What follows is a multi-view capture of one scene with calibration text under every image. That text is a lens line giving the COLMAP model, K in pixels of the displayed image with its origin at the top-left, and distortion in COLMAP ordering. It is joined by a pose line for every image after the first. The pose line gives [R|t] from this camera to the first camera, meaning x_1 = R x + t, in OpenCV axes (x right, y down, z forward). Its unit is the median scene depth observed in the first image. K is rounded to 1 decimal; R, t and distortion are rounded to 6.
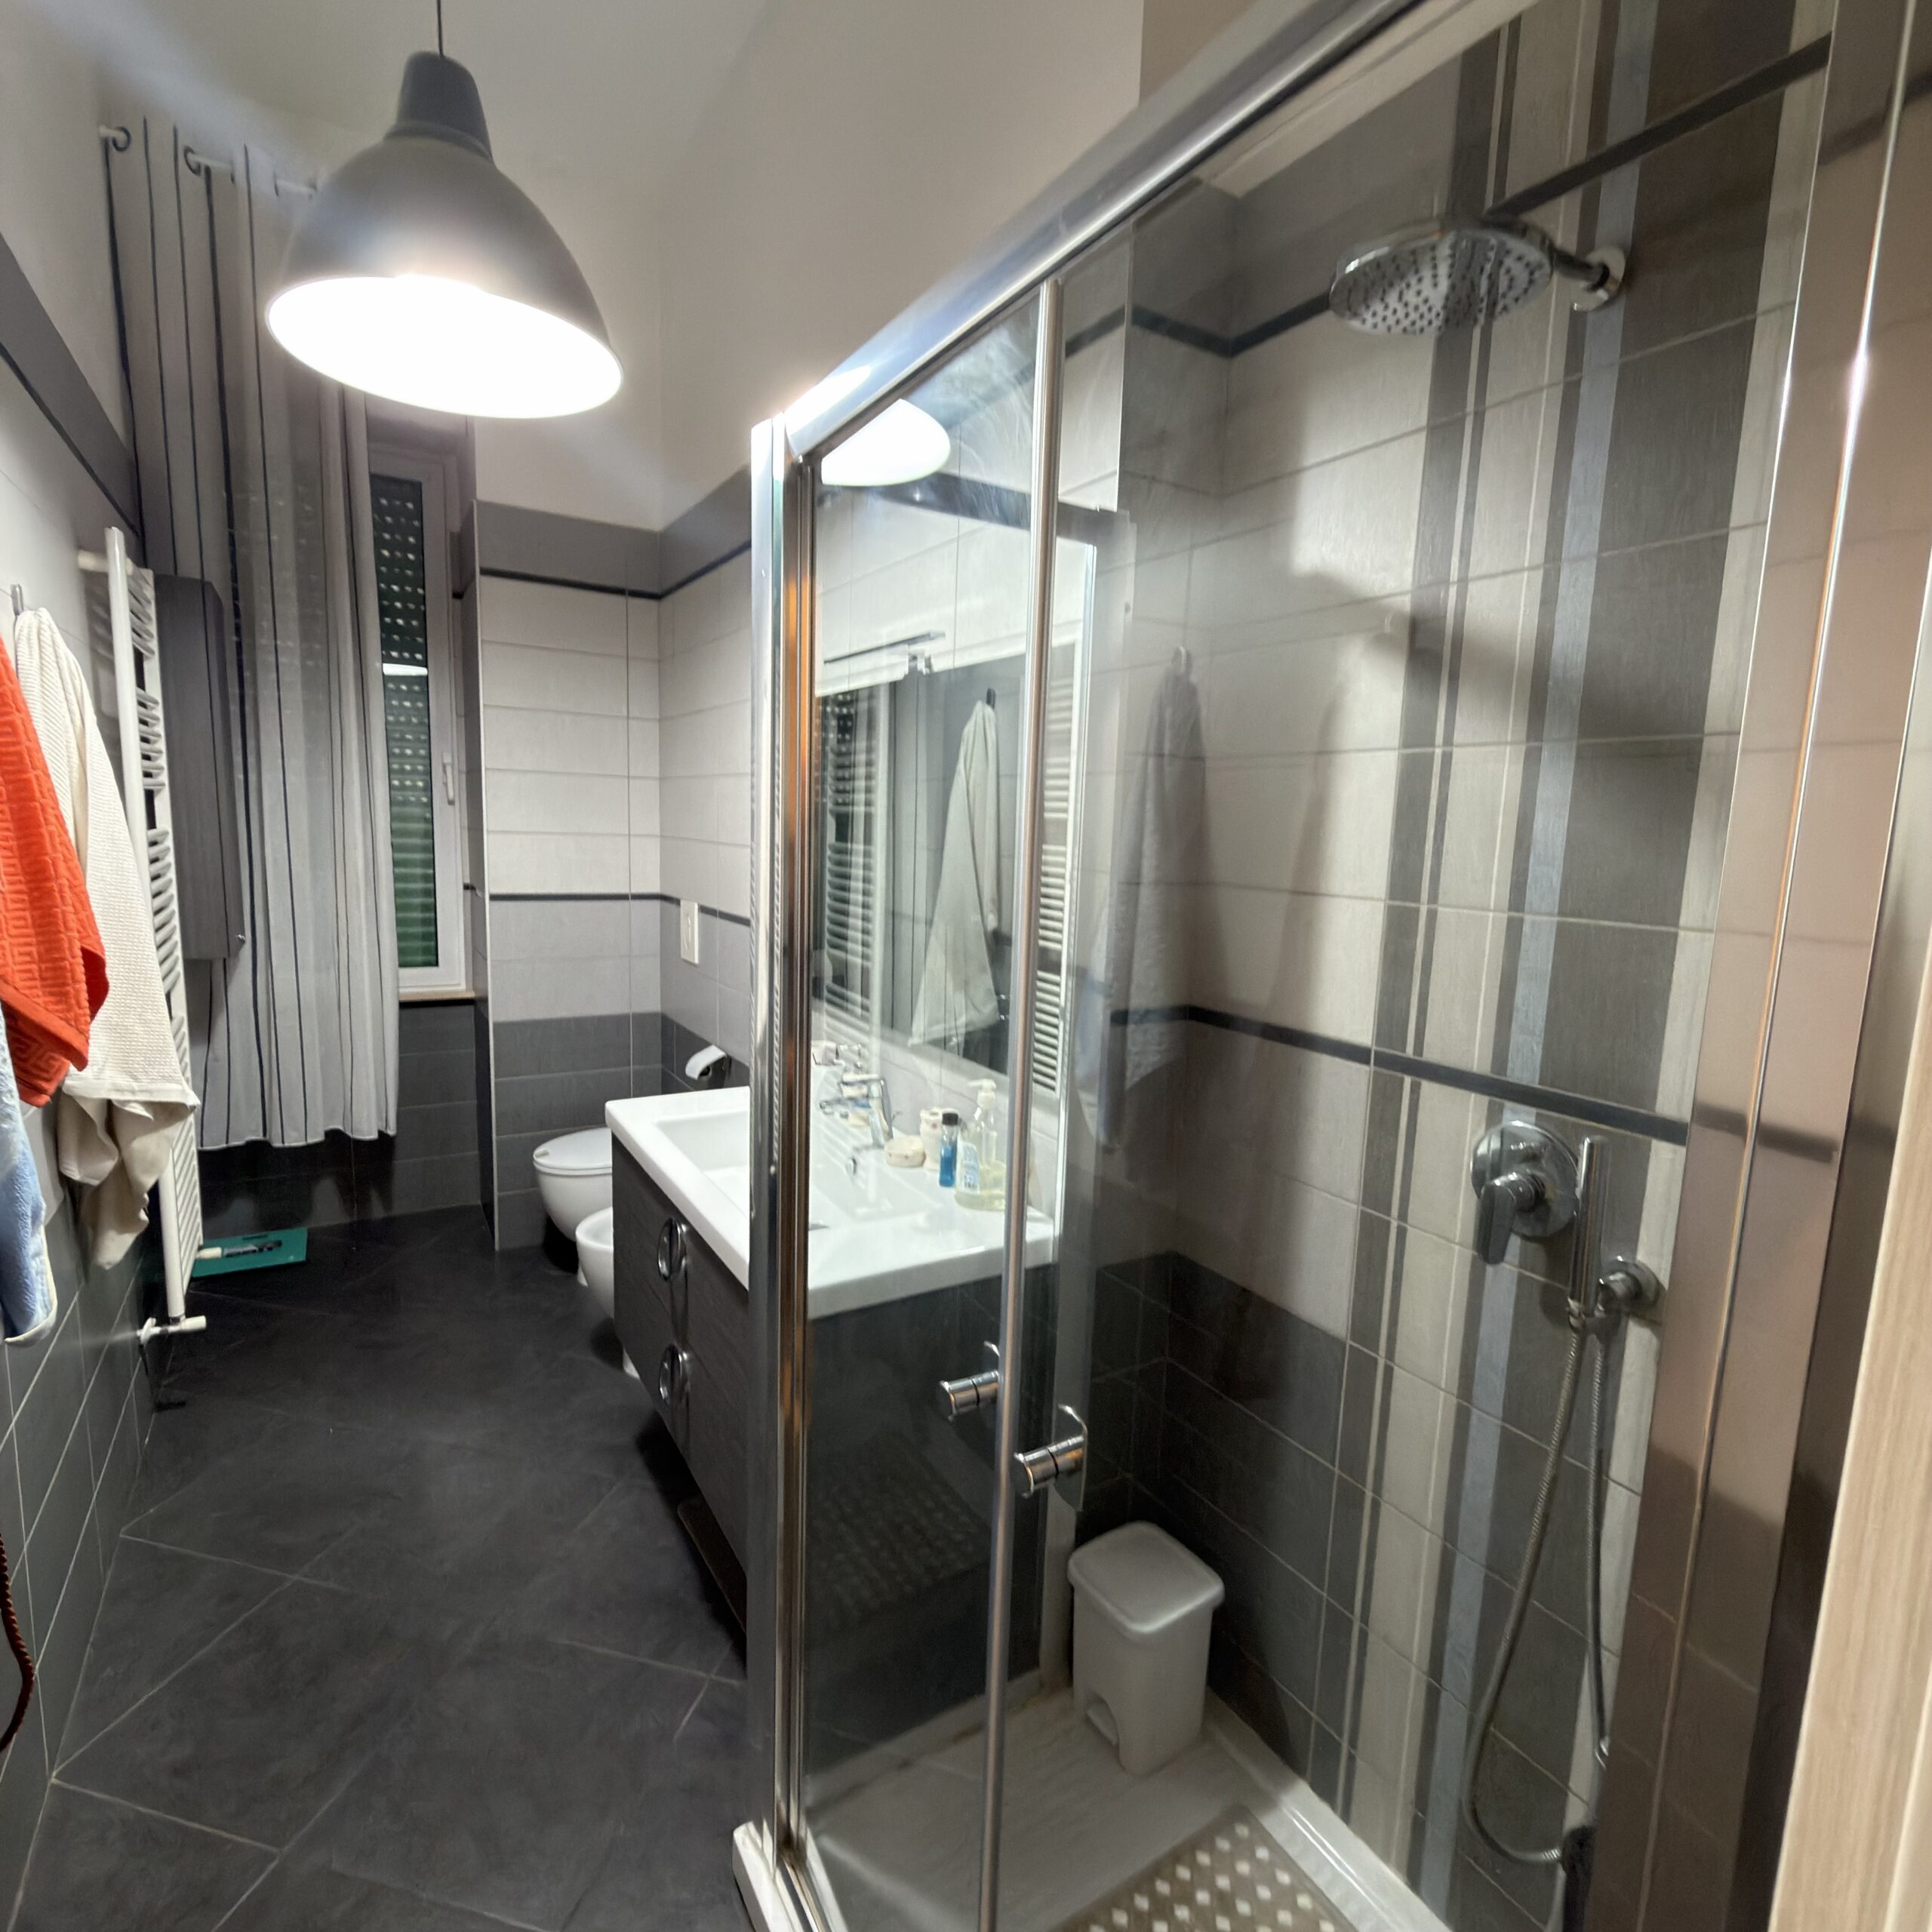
lens RADIAL K [[1022.4, 0, 963.8], [0, 1022.4, 965.2], [0, 0, 1]] dist [0.000107, -0.000728]
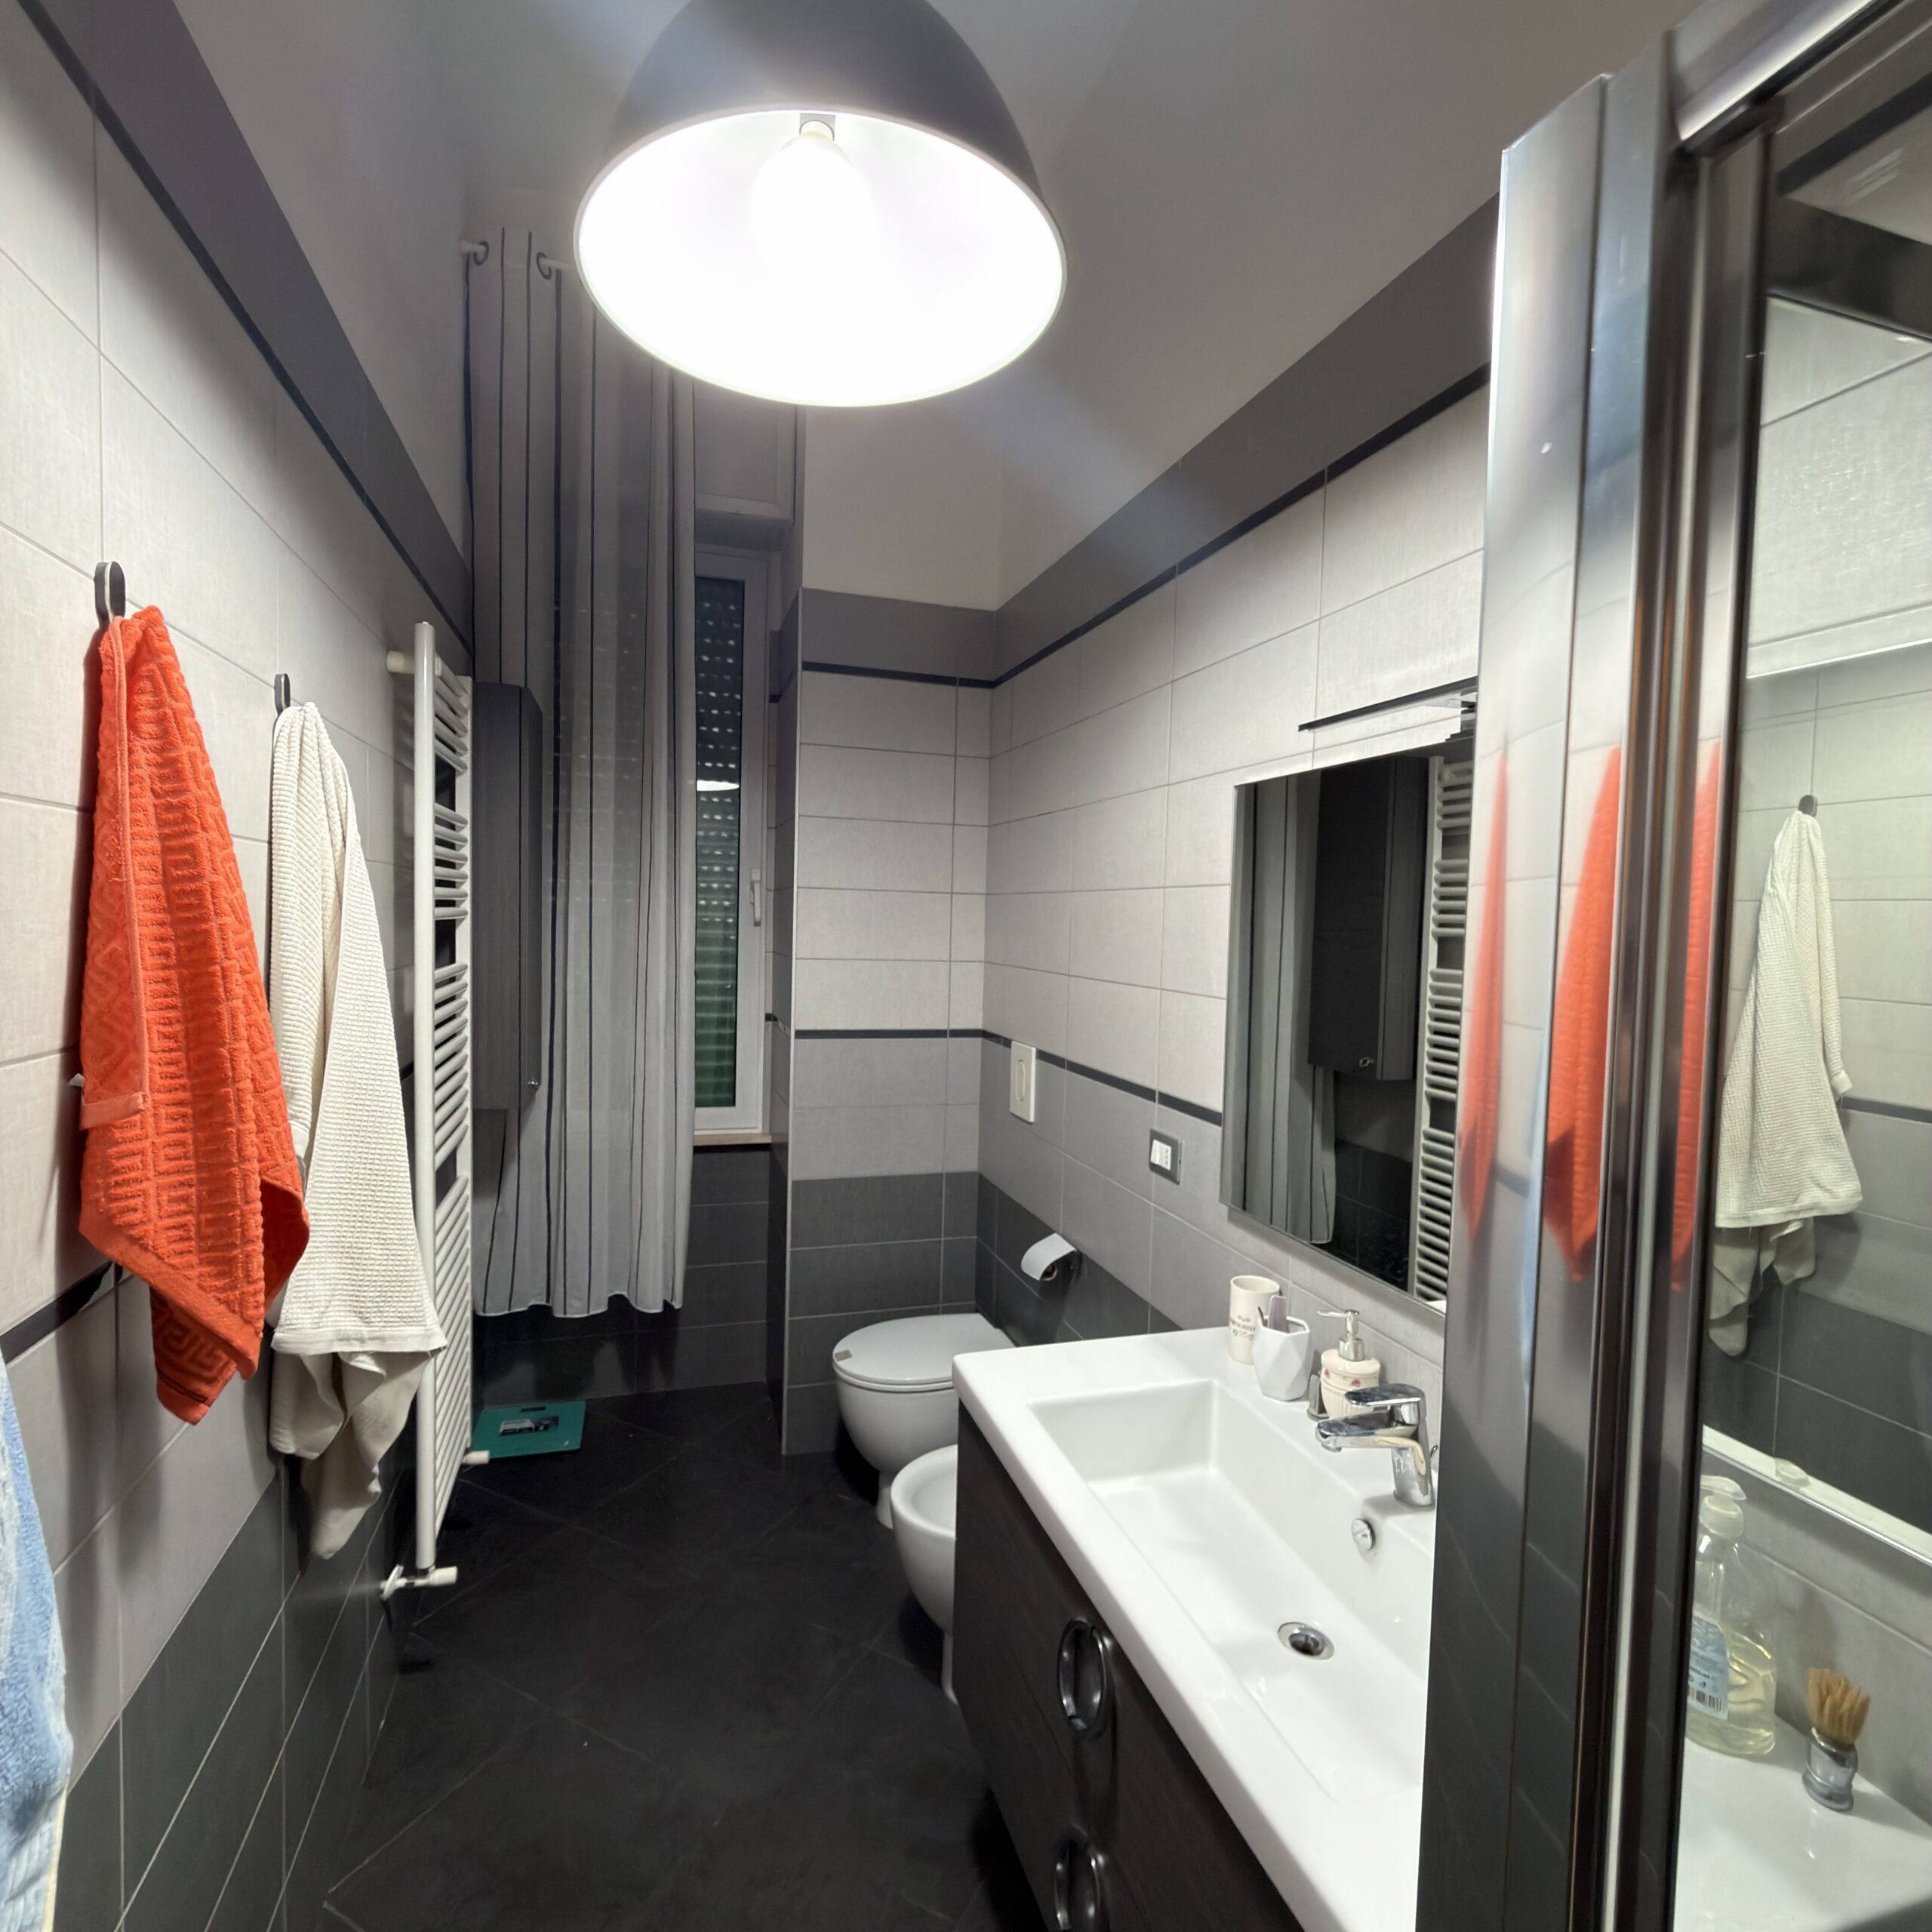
lens RADIAL K [[1022.4, 0, 965.3], [0, 1022.4, 961.2], [0, 0, 1]] dist [0.000107, -0.000728]
pose [[0.969995, 0.000539, -0.243124, -0.122282], [-0.025751, 0.994600, -0.100535, -0.046954], [0.241757, 0.103779, 0.964771, 0.209497]]
